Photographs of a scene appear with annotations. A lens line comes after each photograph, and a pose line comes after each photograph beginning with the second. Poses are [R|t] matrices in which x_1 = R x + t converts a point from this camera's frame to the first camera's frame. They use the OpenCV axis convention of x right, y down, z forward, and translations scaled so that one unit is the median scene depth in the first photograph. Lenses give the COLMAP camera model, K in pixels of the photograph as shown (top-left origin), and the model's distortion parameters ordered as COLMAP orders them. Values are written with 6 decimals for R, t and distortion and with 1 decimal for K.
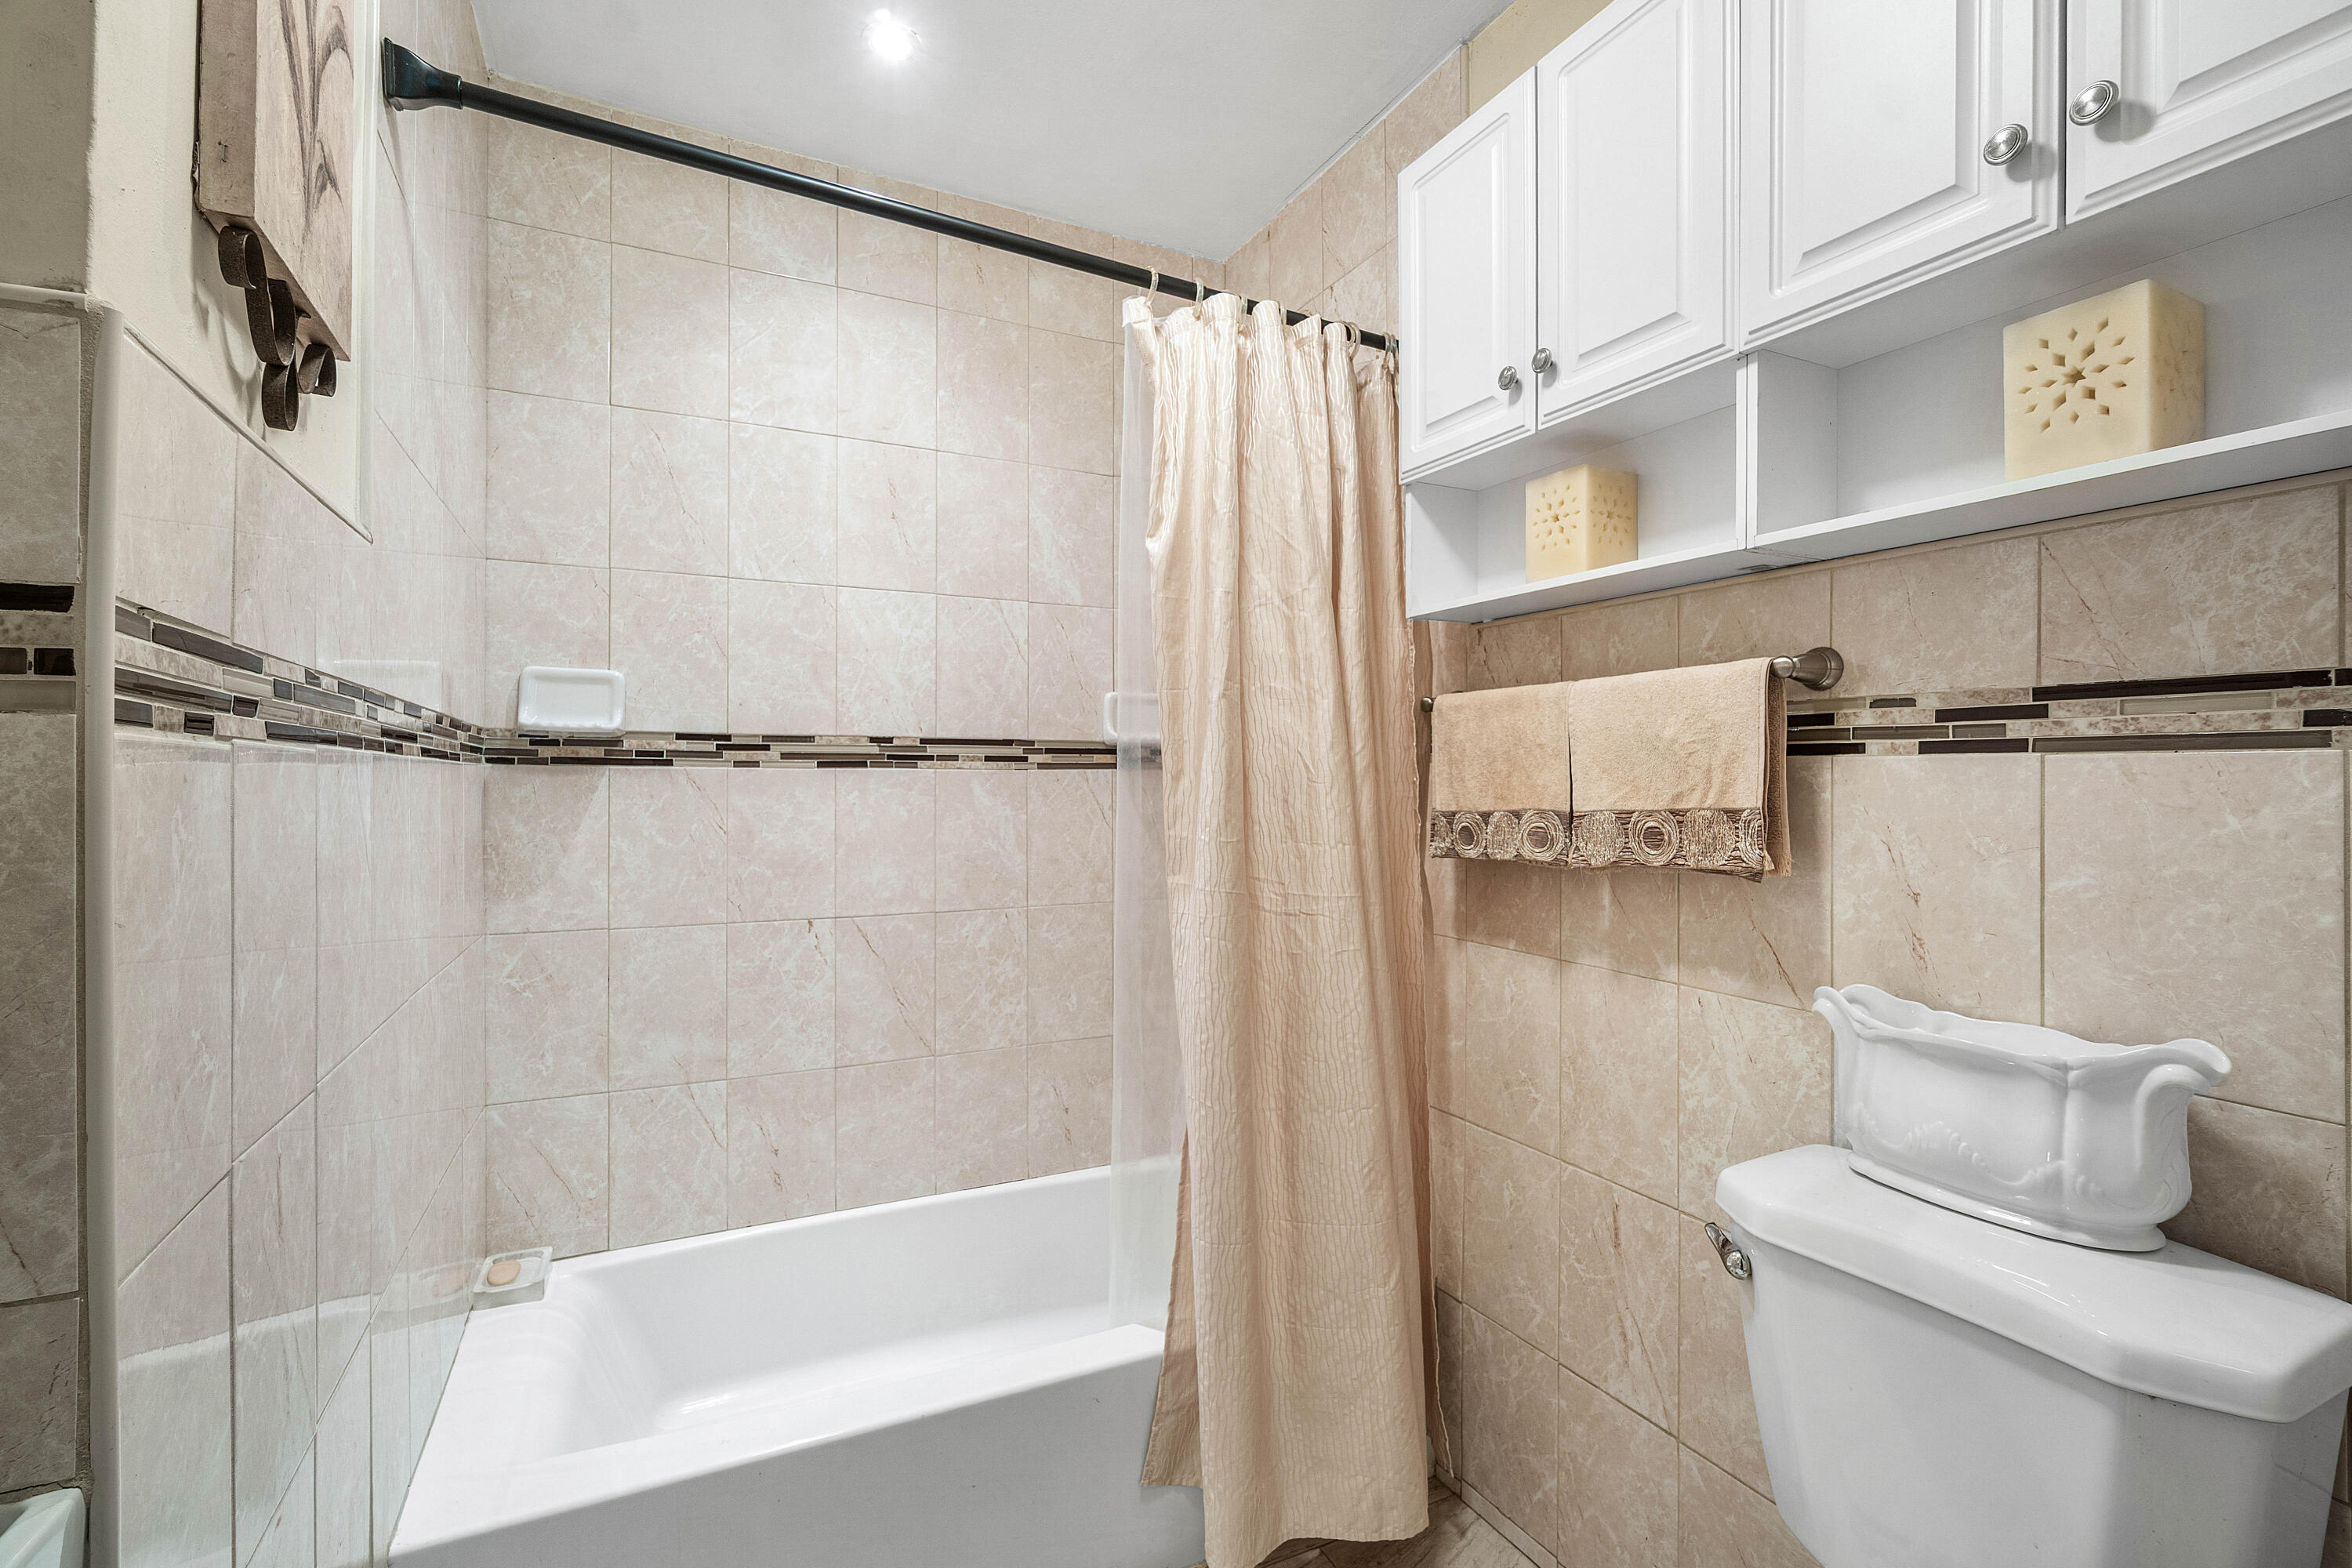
lens RADIAL K [[1000.5, 0, 1098.4], [0, 1000.5, 820.0], [0, 0, 1]] dist [-0.006115, -0.000087]
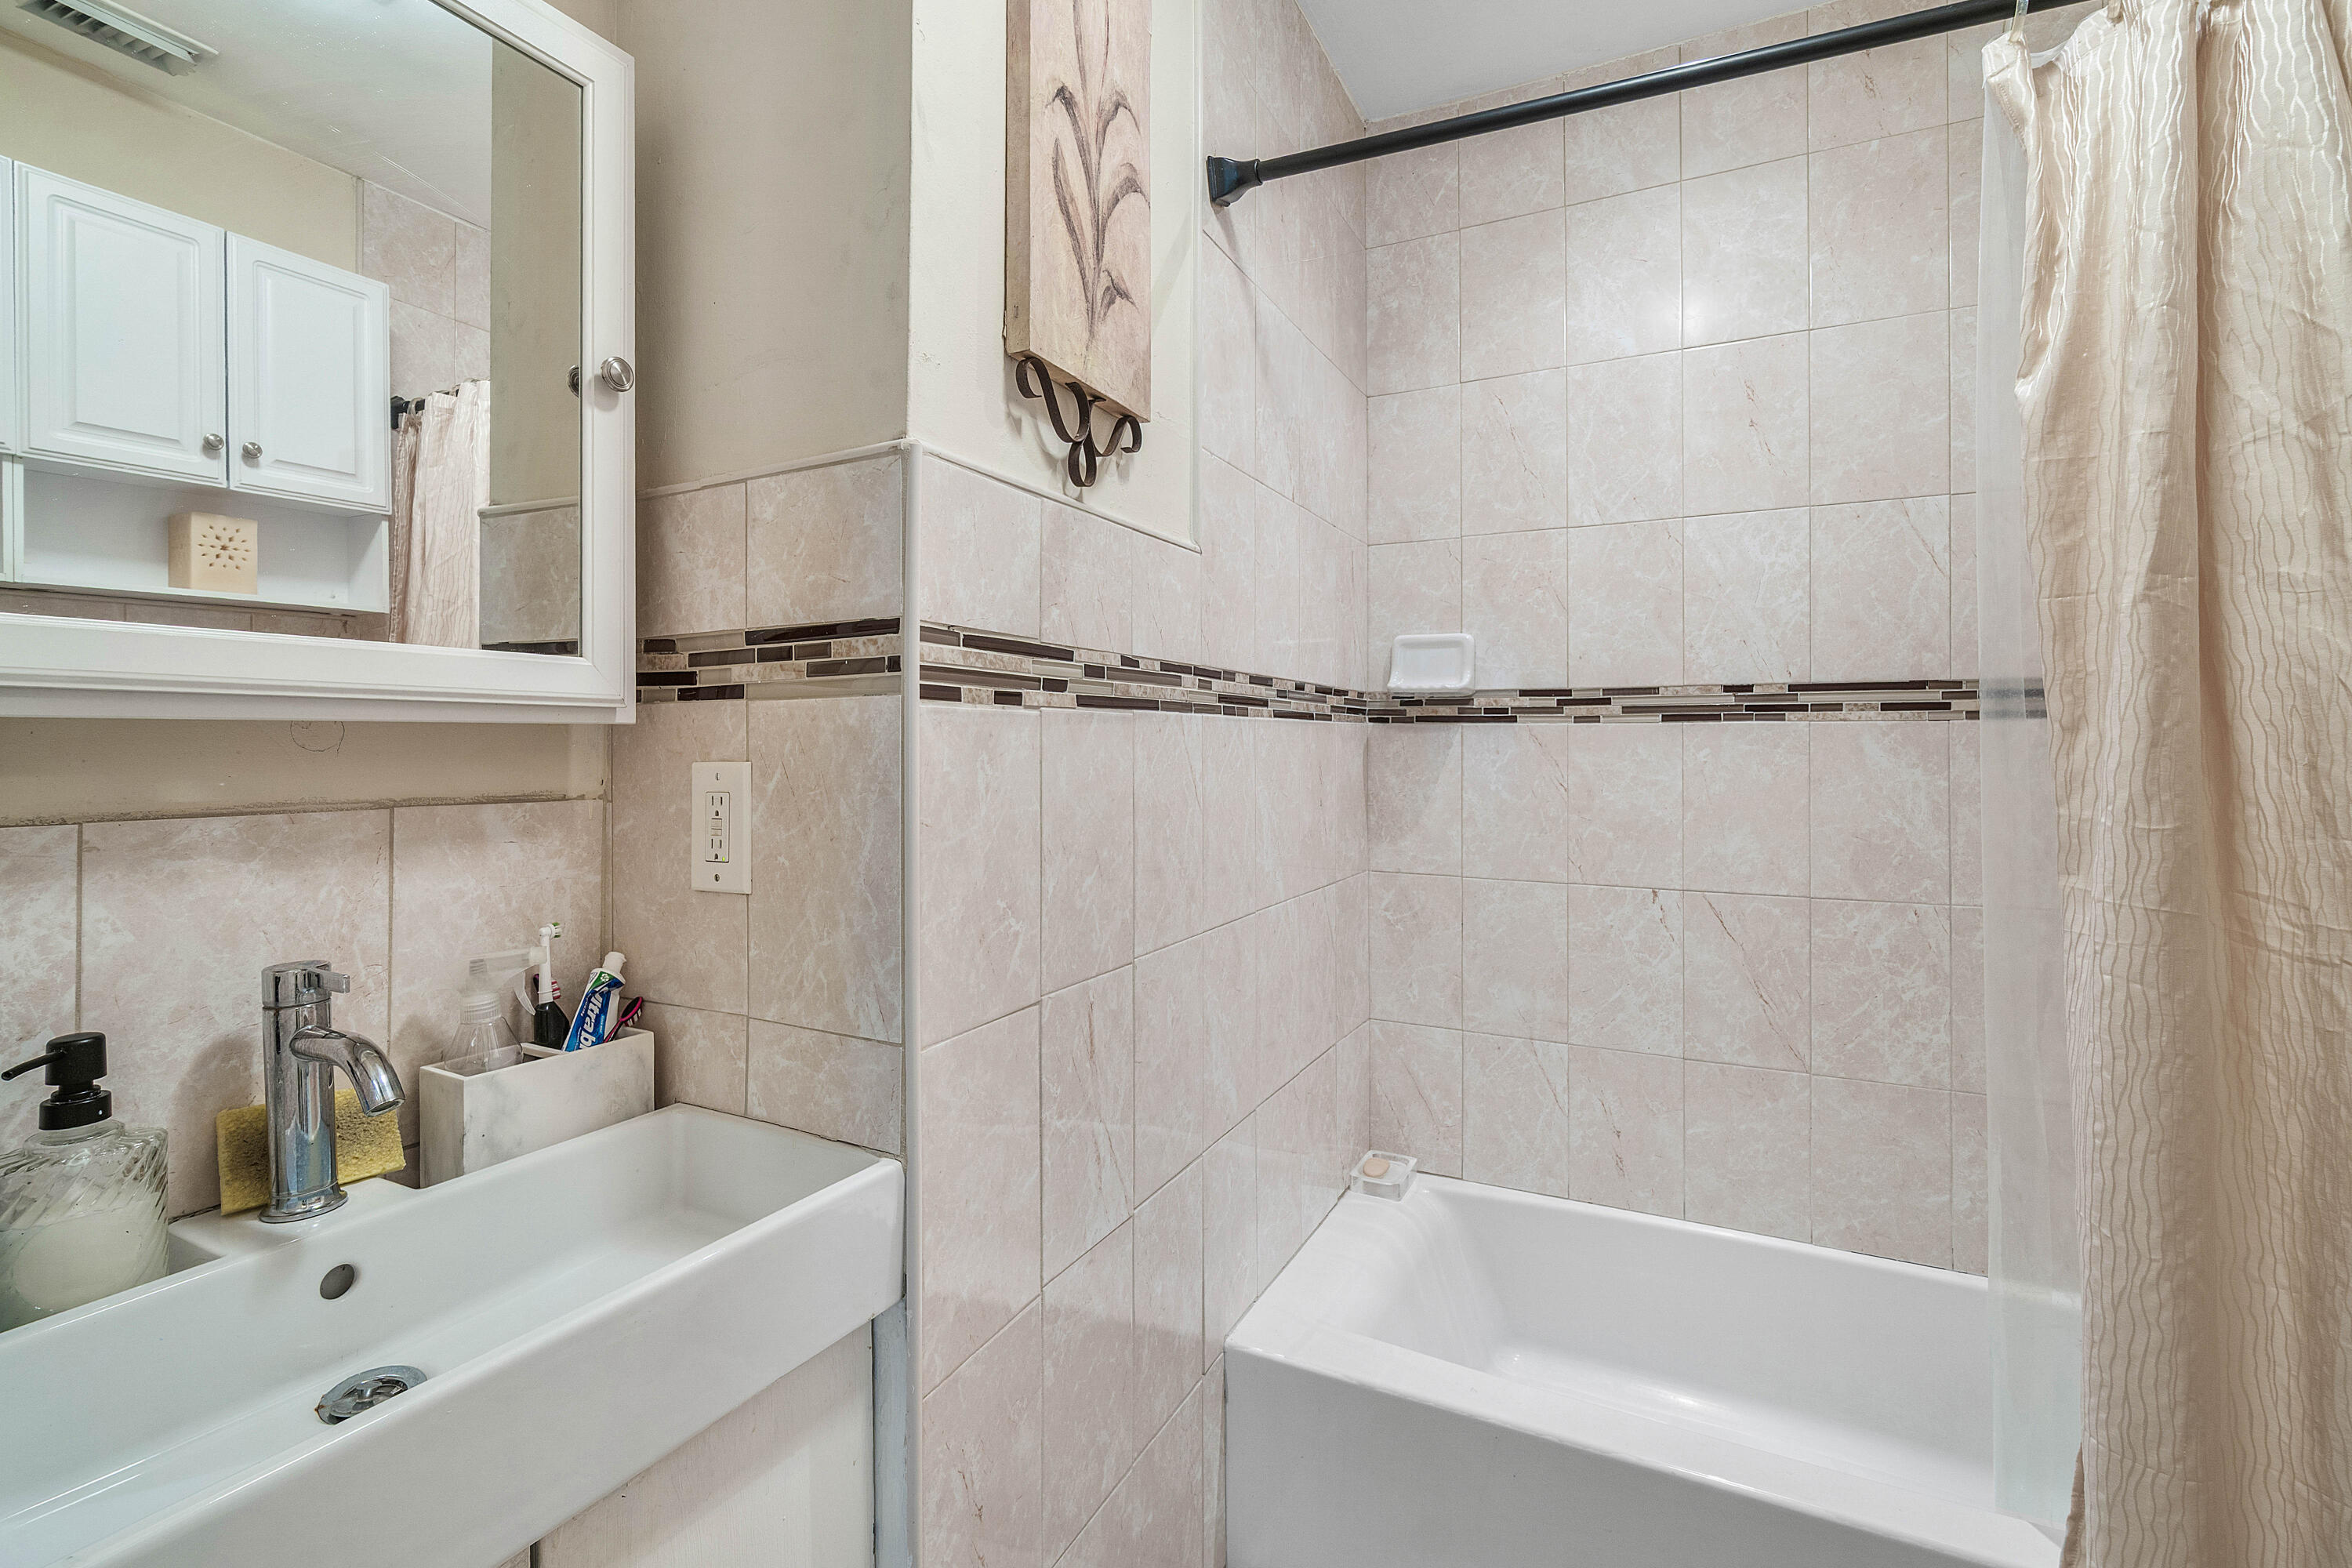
lens RADIAL K [[1033.0, 0, 1200.5], [0, 1033.0, 781.2], [0, 0, 1]] dist [-0.000843, 0.000193]
pose [[0.634012, 0.029001, -0.772779, 0.187151], [-0.028042, 0.999502, 0.014502, -0.000718], [0.772814, 0.012476, 0.634510, 0.089840]]
